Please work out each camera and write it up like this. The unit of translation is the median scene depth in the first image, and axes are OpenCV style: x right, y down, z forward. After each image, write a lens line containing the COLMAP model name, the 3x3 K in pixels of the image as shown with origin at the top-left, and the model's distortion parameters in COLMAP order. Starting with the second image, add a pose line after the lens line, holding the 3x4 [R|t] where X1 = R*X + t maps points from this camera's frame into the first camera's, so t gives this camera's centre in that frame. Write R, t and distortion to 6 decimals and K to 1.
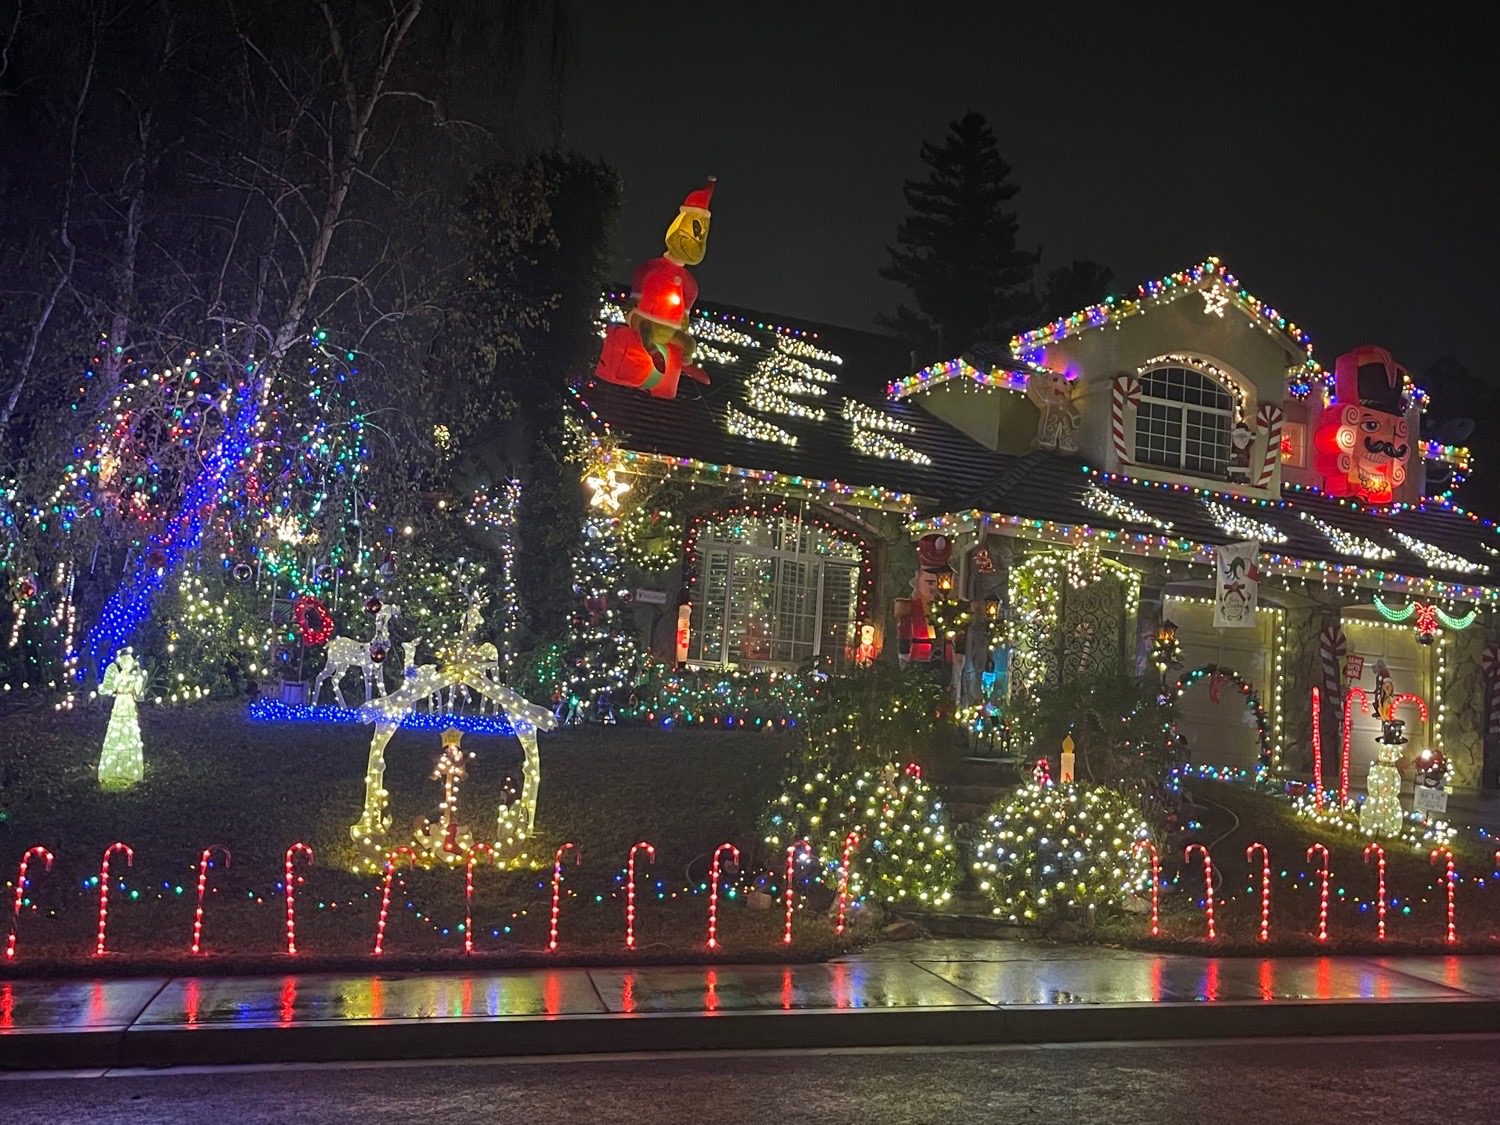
lens RADIAL K [[1616.0, 0, 759.0], [0, 1616.0, 562.9], [0, 0, 1]] dist [0.114041, -0.265986]
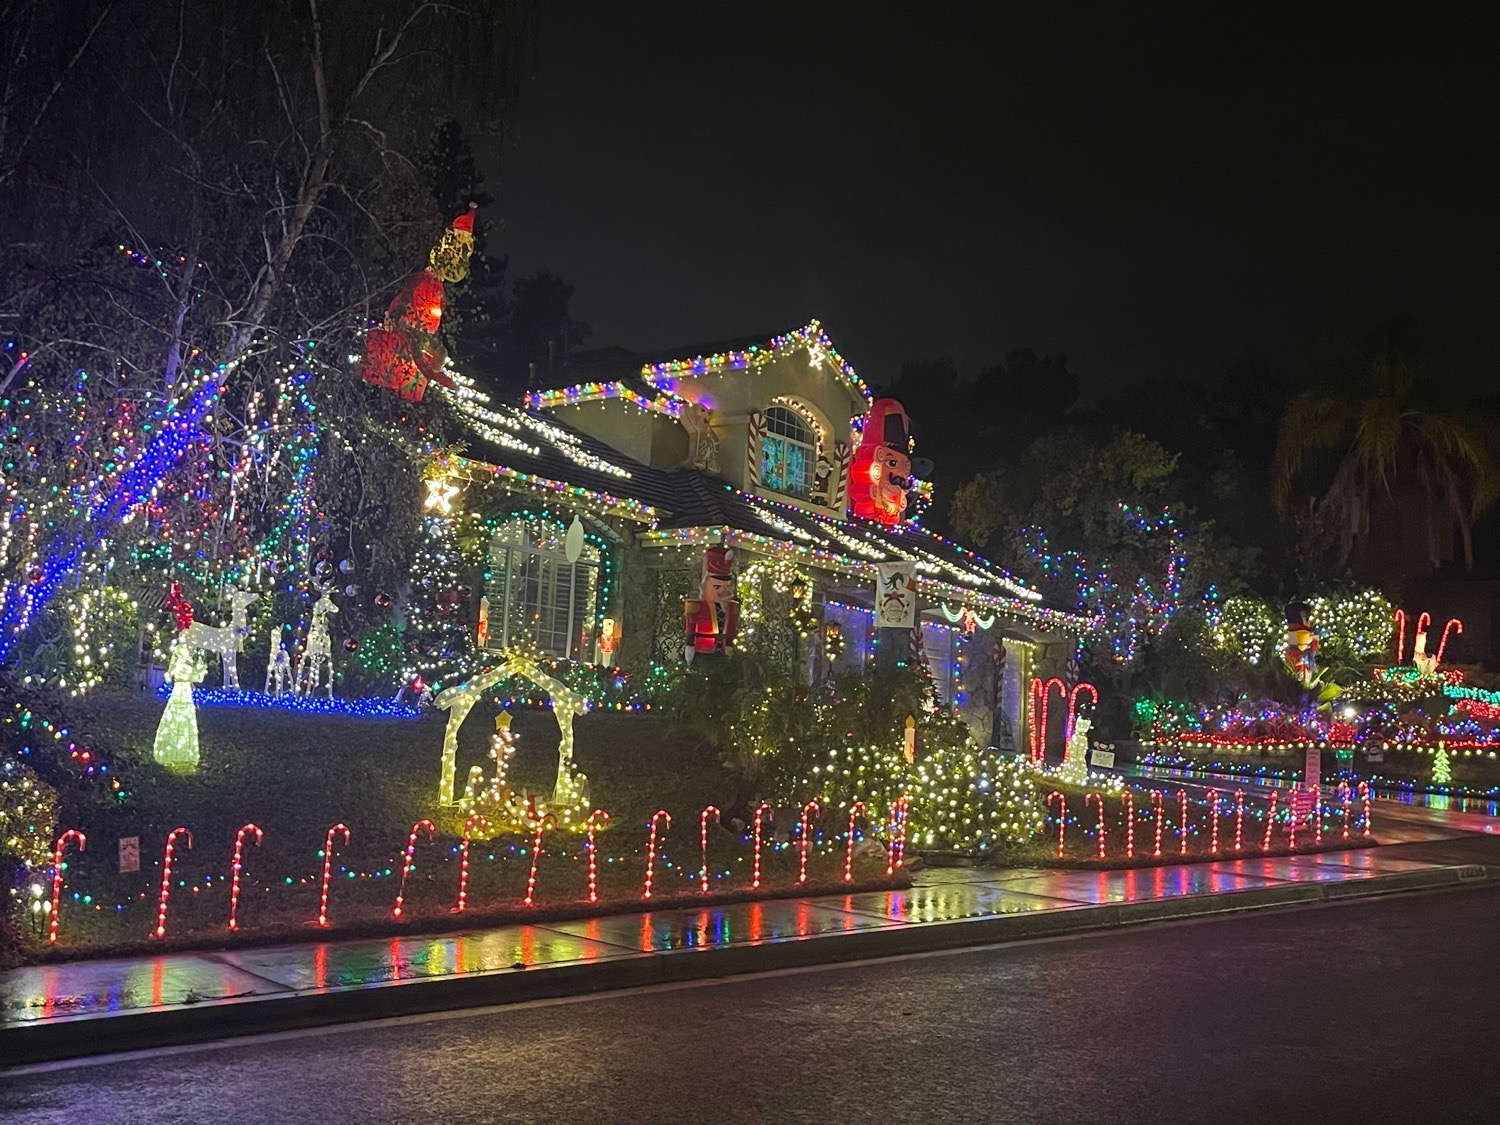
lens RADIAL K [[1616.0, 0, 759.0], [0, 1616.0, 562.9], [0, 0, 1]] dist [0.114041, -0.265986]
pose [[0.877098, 0.039304, 0.478701, -0.402362], [-0.048537, 0.998797, 0.006925, -0.014429], [-0.477853, -0.029309, 0.877951, -0.062398]]
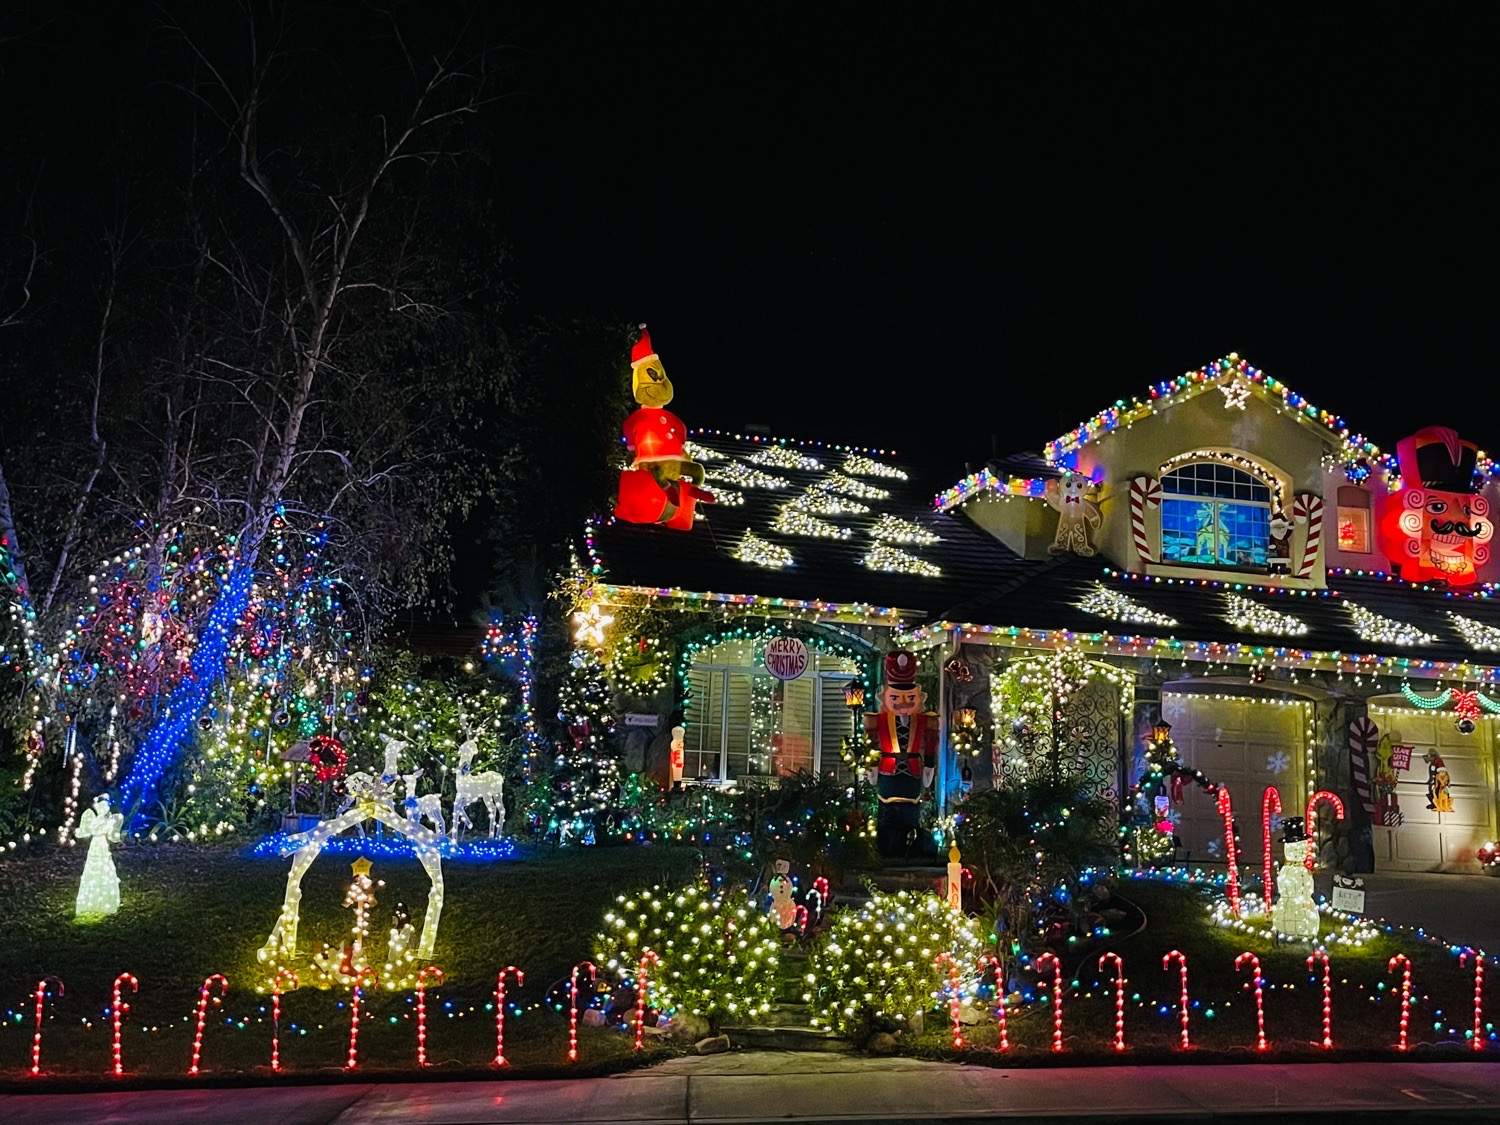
lens RADIAL K [[1578.6, 0, 750.0], [0, 1578.6, 562.5], [0, 0, 1]] dist [0.045749, -0.028329]
pose [[0.981658, -0.062930, -0.179963, 0.187250], [0.050948, 0.996213, -0.070451, -0.005493], [0.183715, 0.059990, 0.981147, -0.007138]]
